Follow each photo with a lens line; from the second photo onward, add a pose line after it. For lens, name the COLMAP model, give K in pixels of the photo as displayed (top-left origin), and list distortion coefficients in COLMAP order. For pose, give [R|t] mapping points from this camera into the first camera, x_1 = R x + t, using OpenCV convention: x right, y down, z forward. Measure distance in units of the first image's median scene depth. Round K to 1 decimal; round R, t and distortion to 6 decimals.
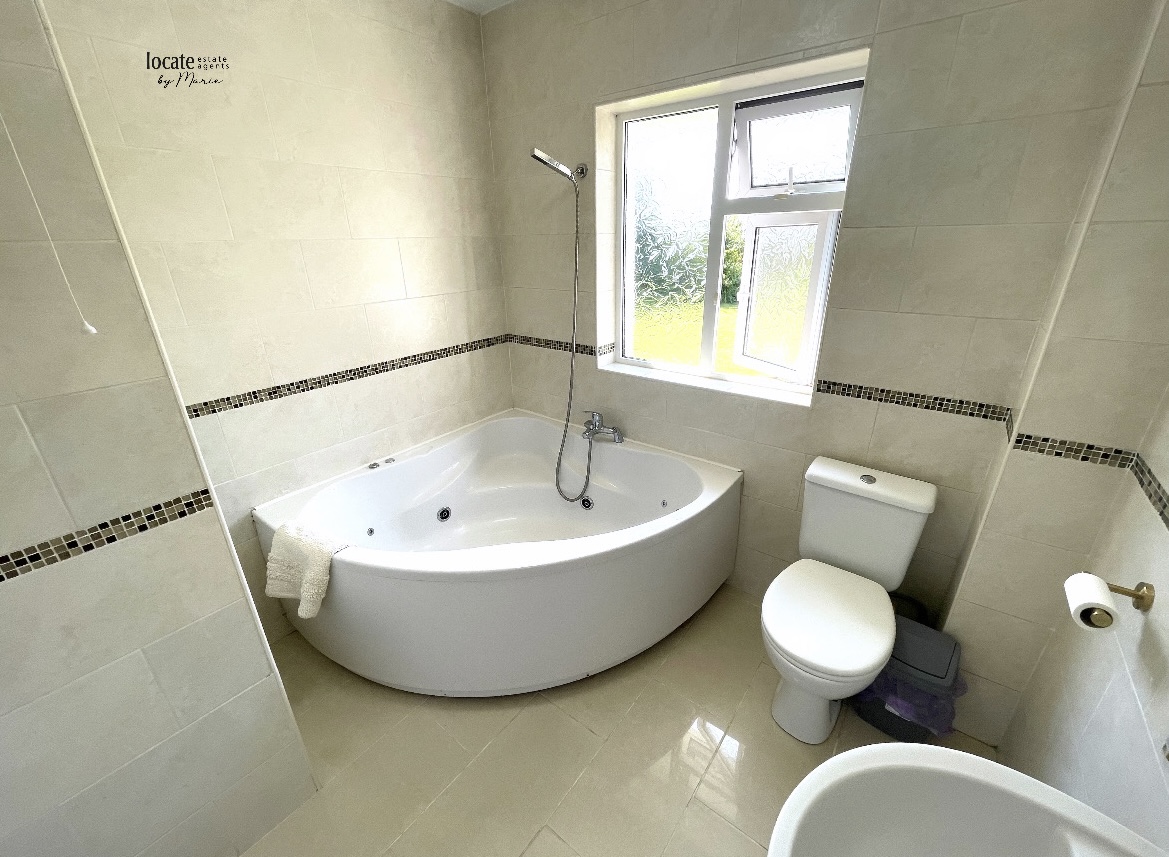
lens RADIAL K [[474.6, 0, 587.8], [0, 474.6, 431.4], [0, 0, 1]] dist [-0.004598, 0.000174]
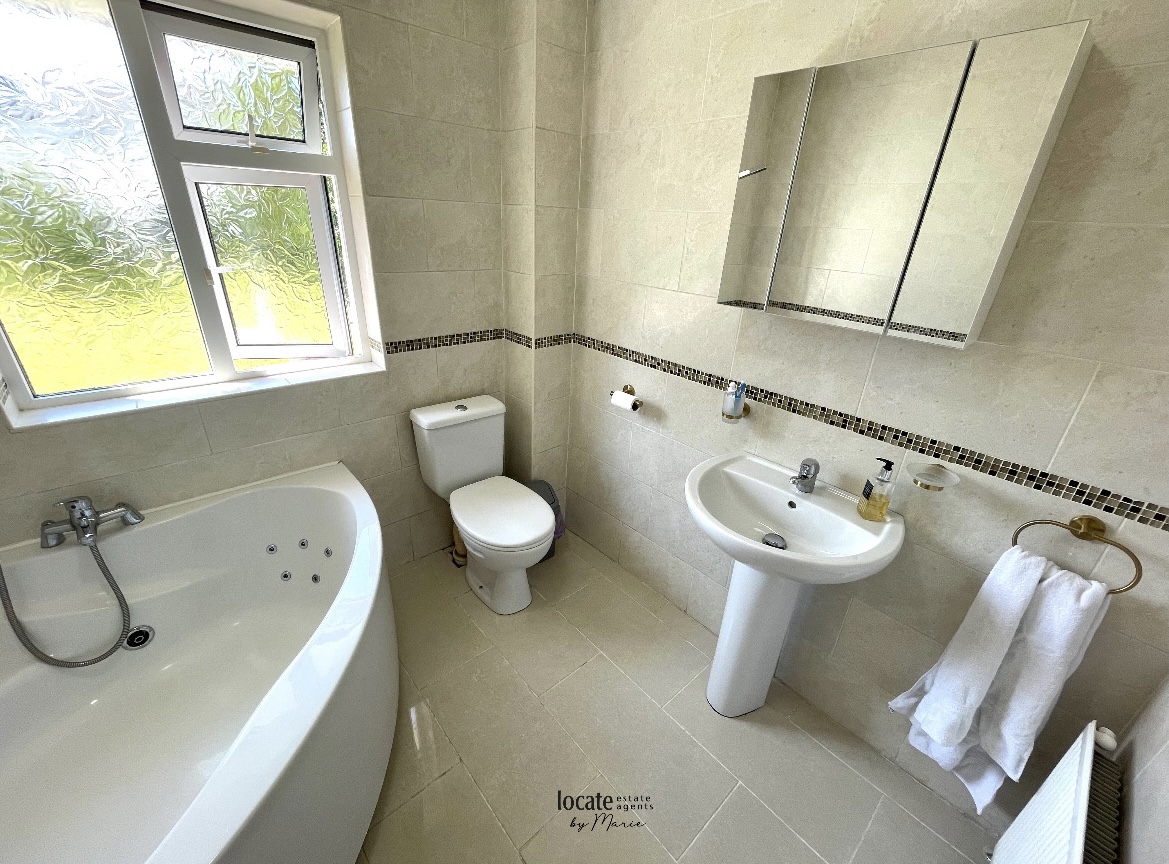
lens RADIAL K [[474.6, 0, 588.8], [0, 474.6, 433.0], [0, 0, 1]] dist [-0.004598, 0.000174]
pose [[0.174143, -0.385096, 0.906298, -0.460457], [0.318512, 0.892913, 0.318207, -0.118959], [-0.931786, 0.233253, 0.278152, 0.321946]]
